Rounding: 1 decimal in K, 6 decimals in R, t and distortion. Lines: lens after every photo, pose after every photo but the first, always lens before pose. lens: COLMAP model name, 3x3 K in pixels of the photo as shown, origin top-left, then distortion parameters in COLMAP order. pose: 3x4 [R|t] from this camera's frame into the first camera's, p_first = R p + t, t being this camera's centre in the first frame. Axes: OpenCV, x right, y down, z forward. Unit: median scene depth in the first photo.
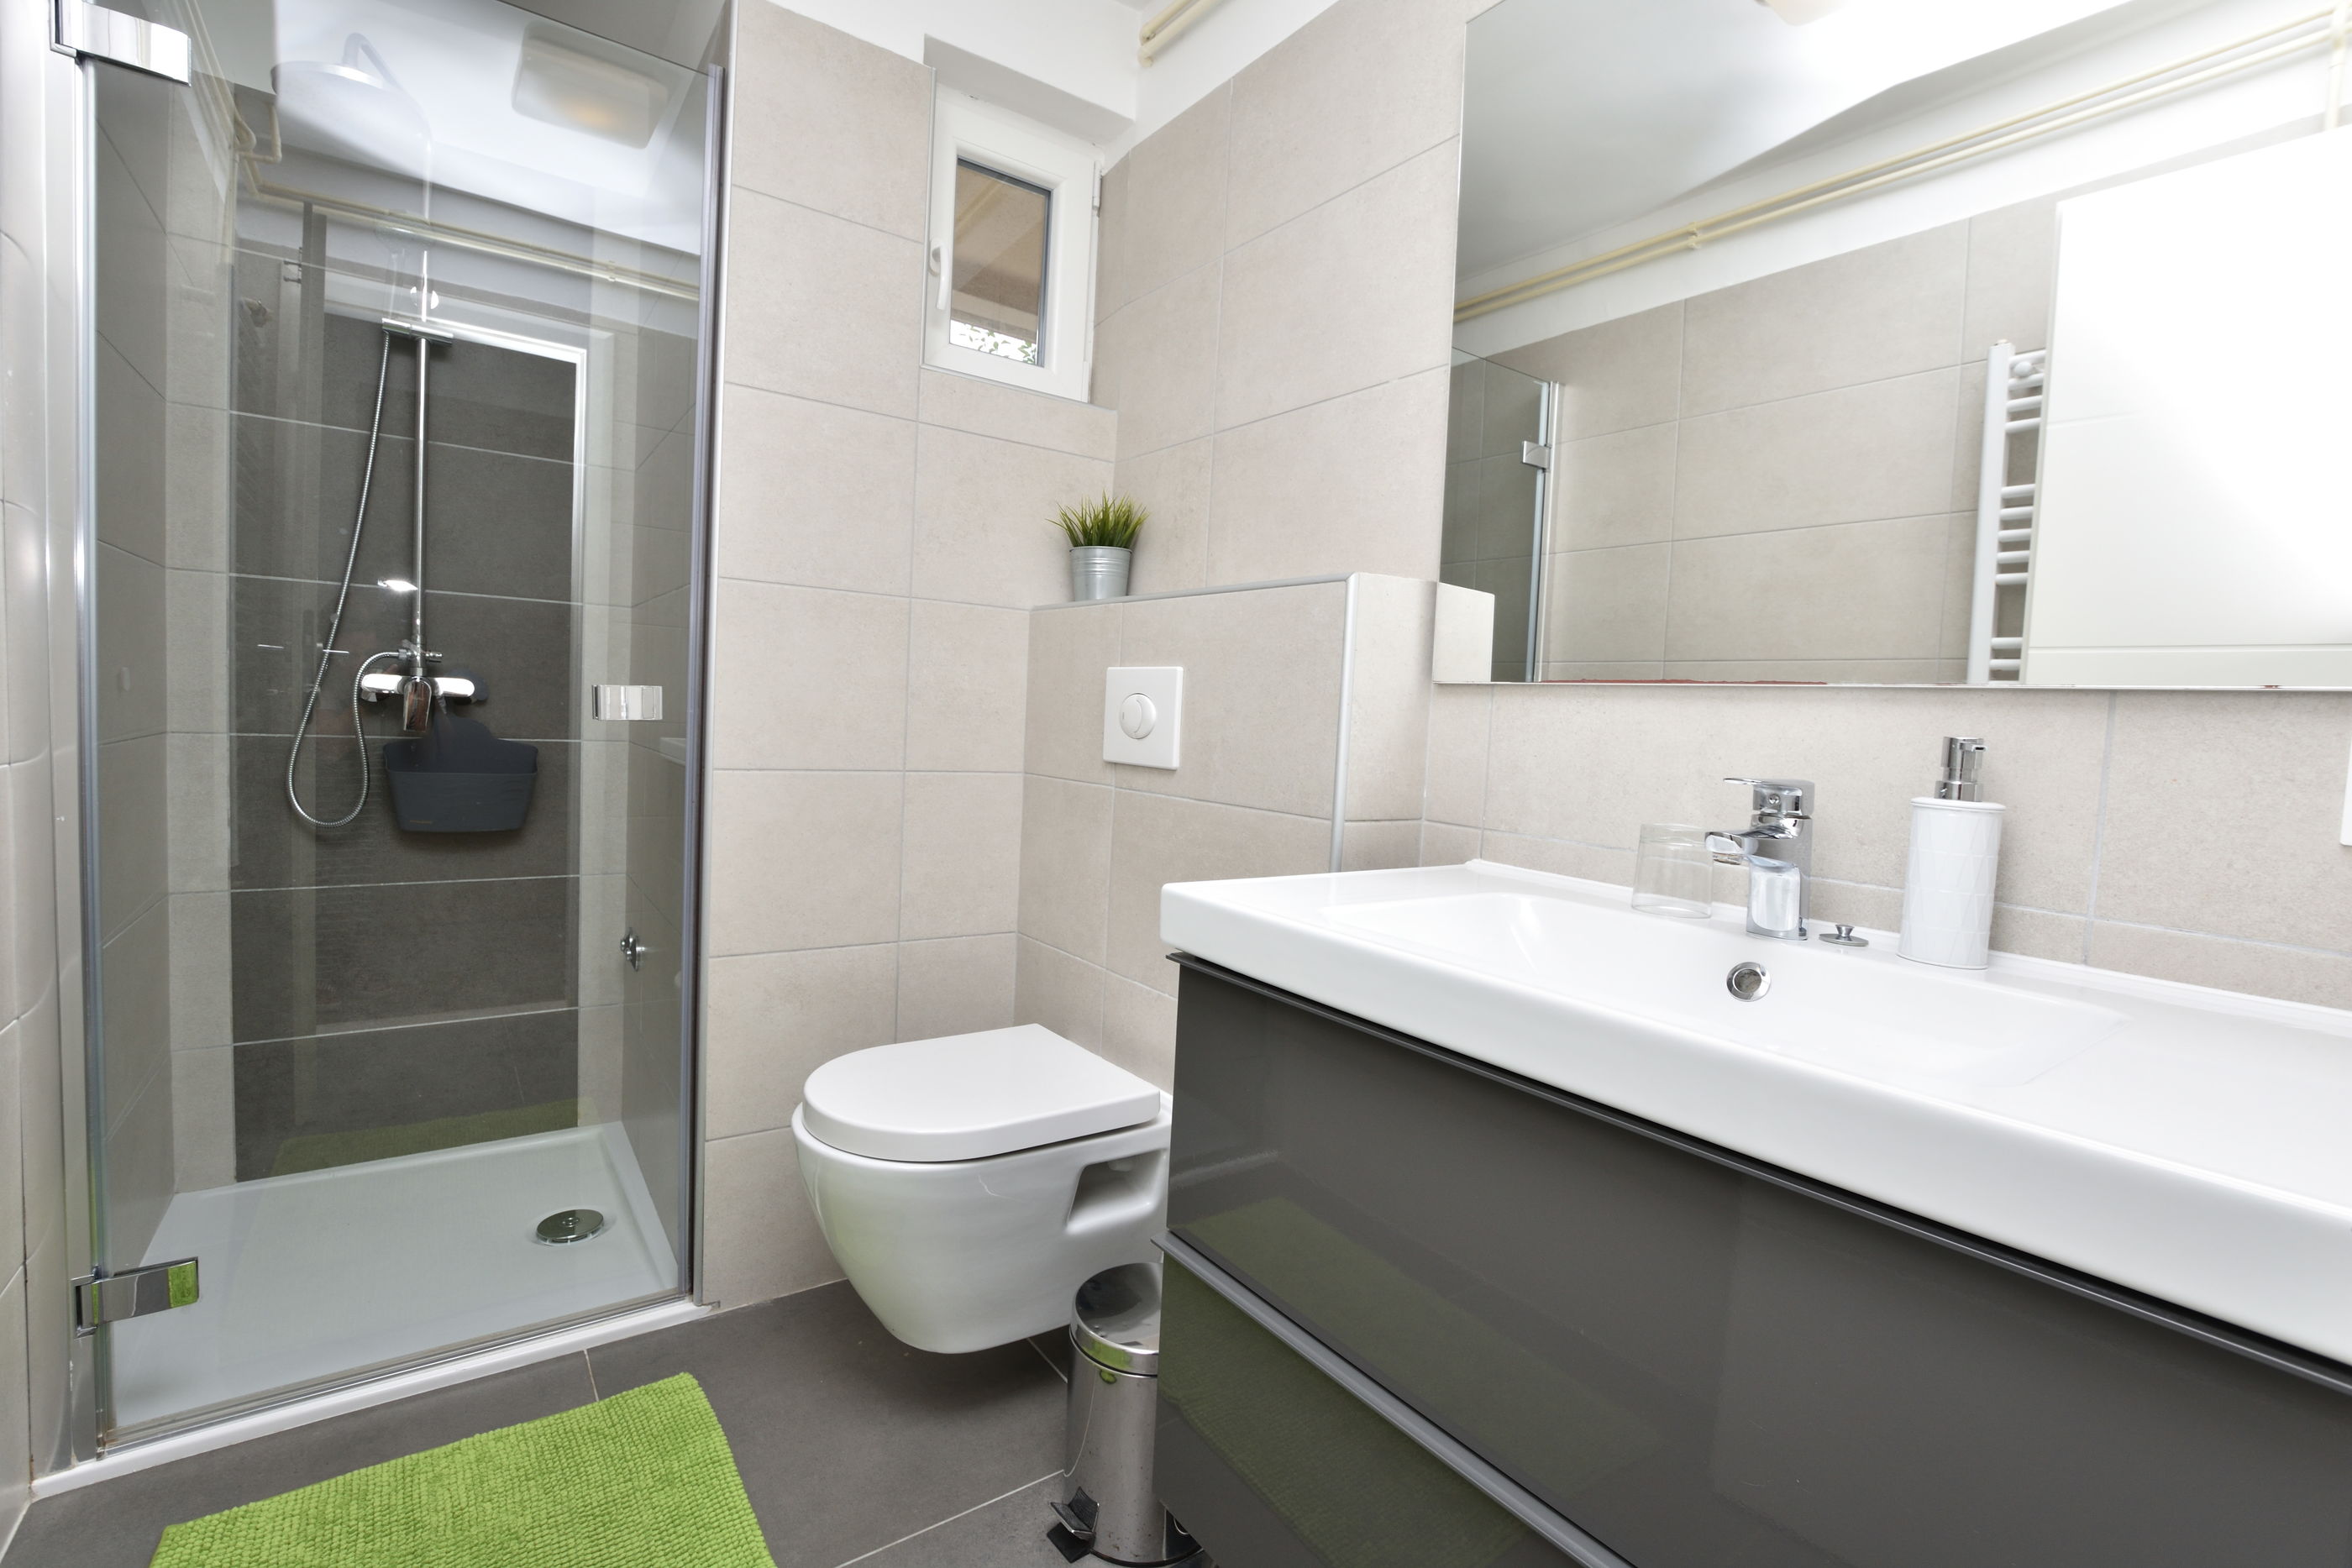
lens RADIAL K [[1046.8, 0, 1176.9], [0, 1046.8, 772.5], [0, 0, 1]] dist [-0.030395, 0.005783]
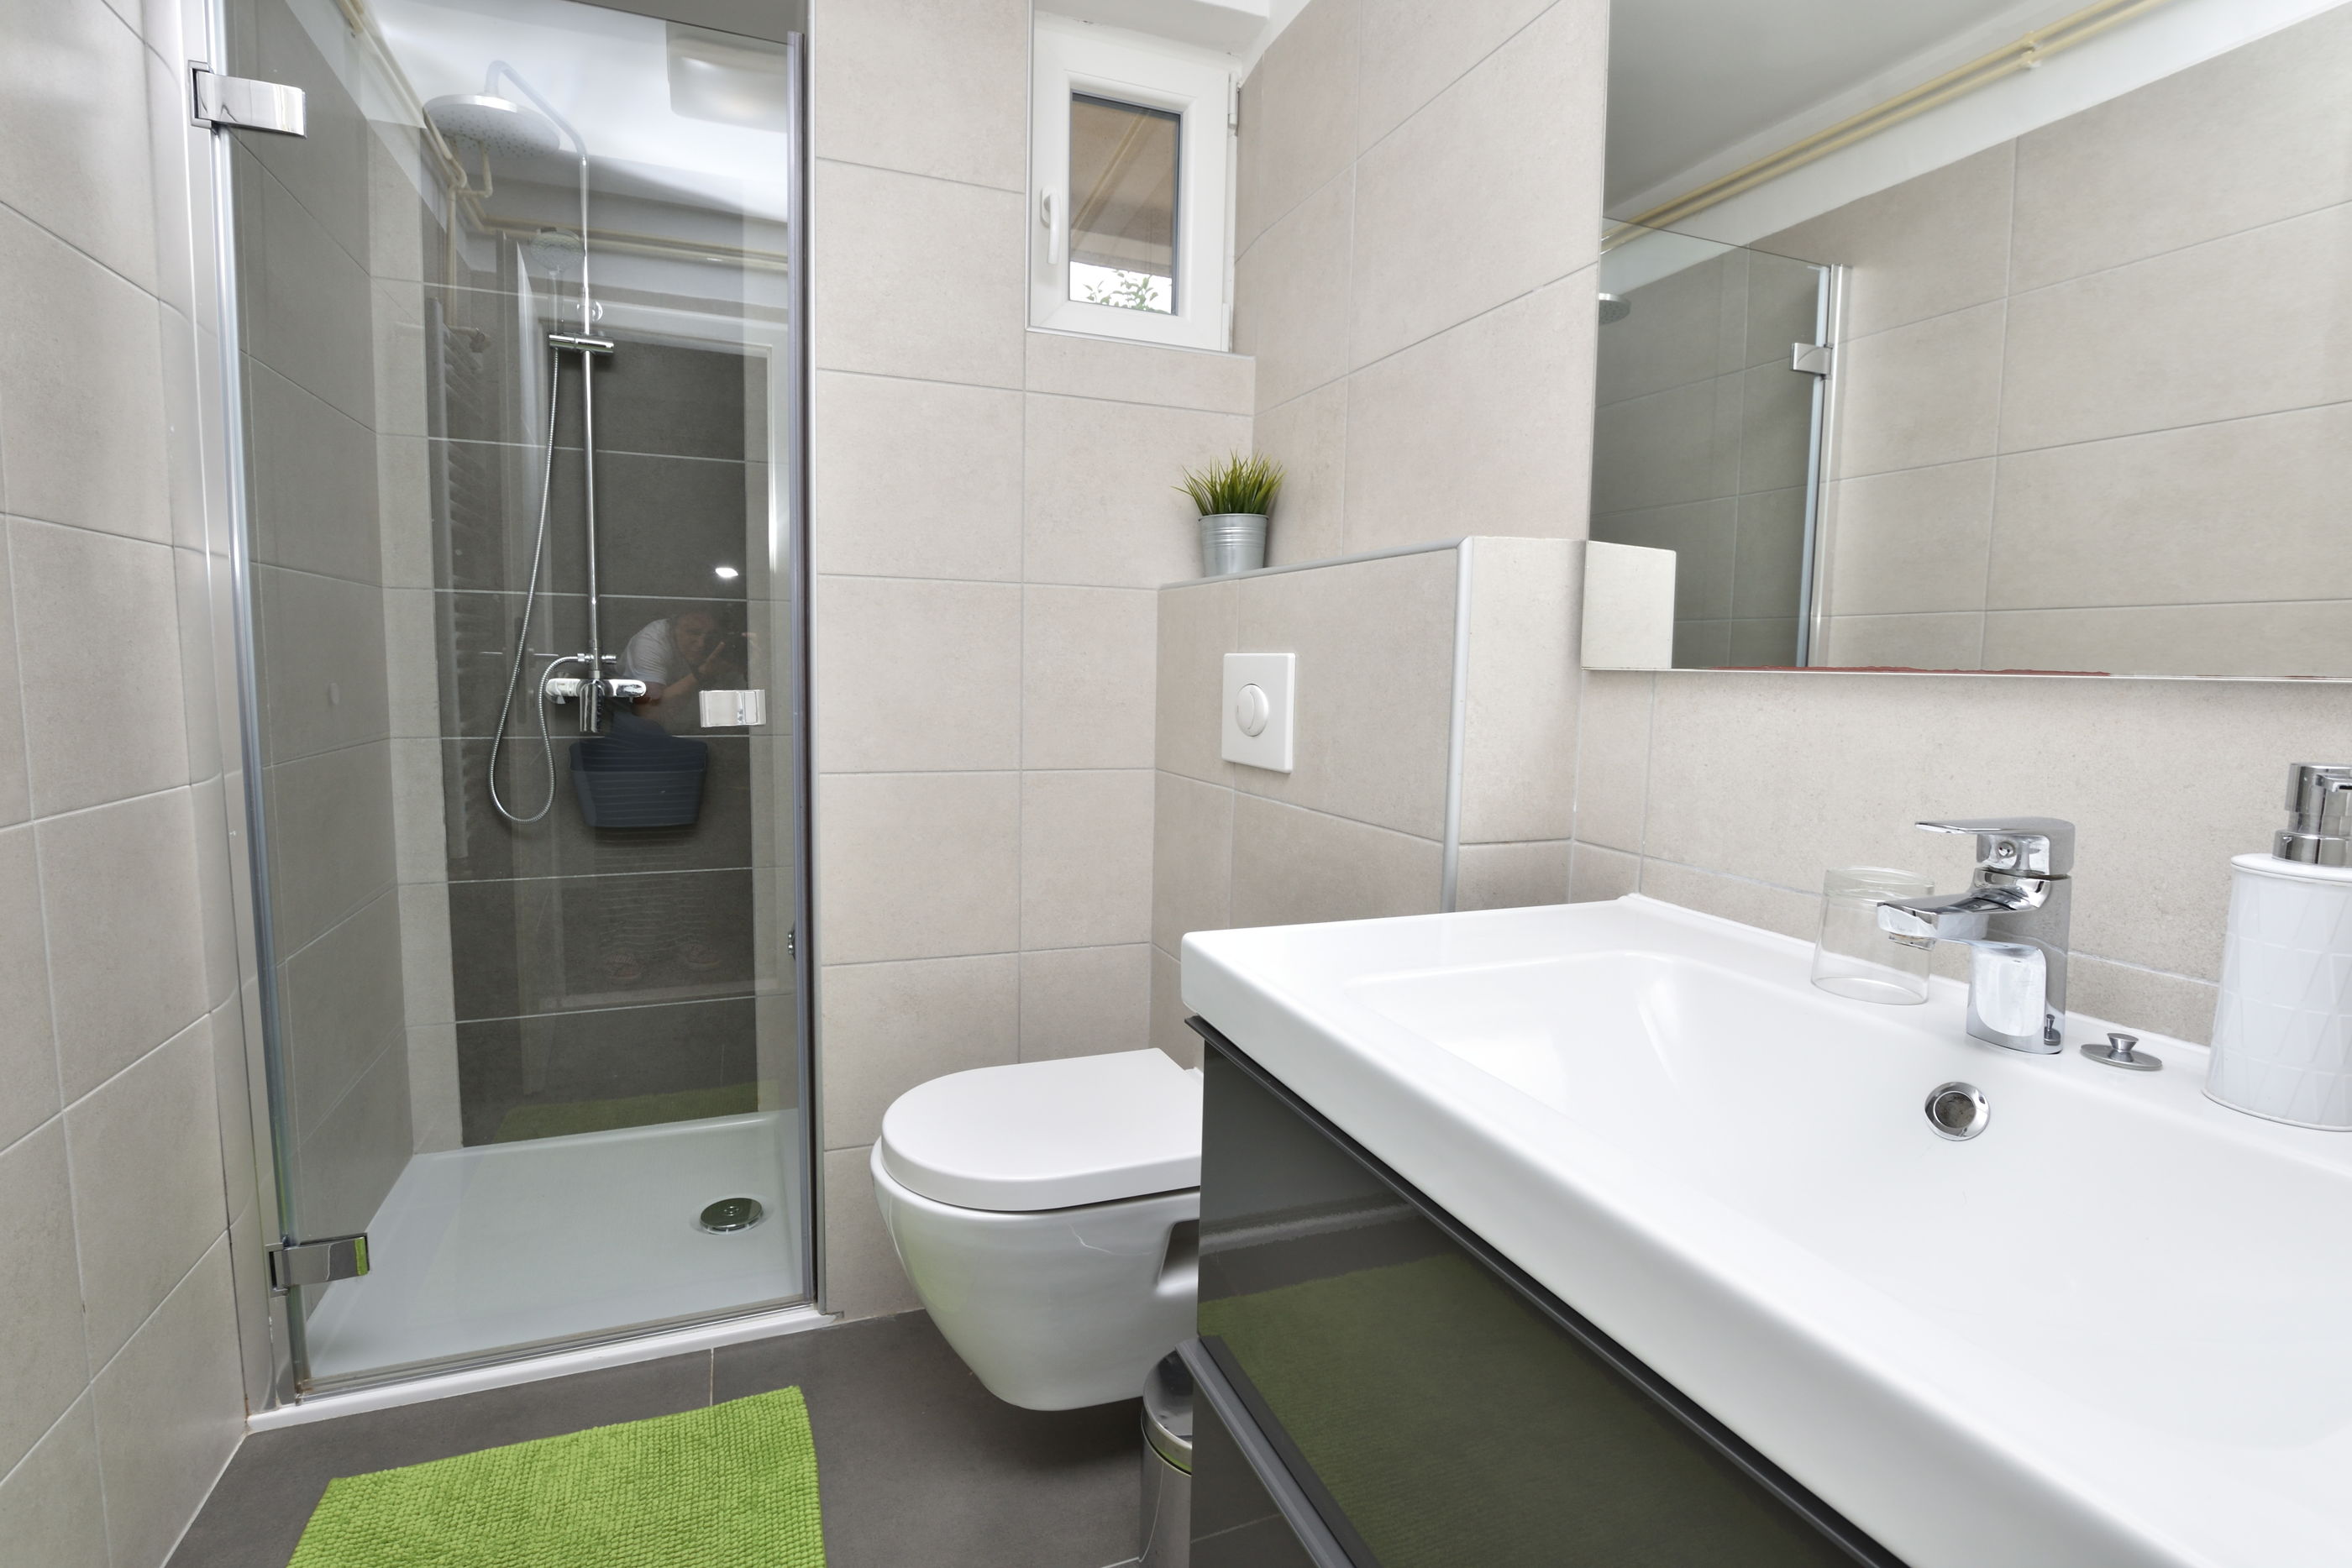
lens RADIAL K [[1090.0, 0, 1176.5], [0, 1090.0, 771.8], [0, 0, 1]] dist [-0.024697, 0.000250]
pose [[0.968695, -0.004892, -0.248206, 0.125642], [0.013299, 0.999393, 0.032206, -0.032158], [0.247898, -0.034499, 0.968172, 0.100042]]
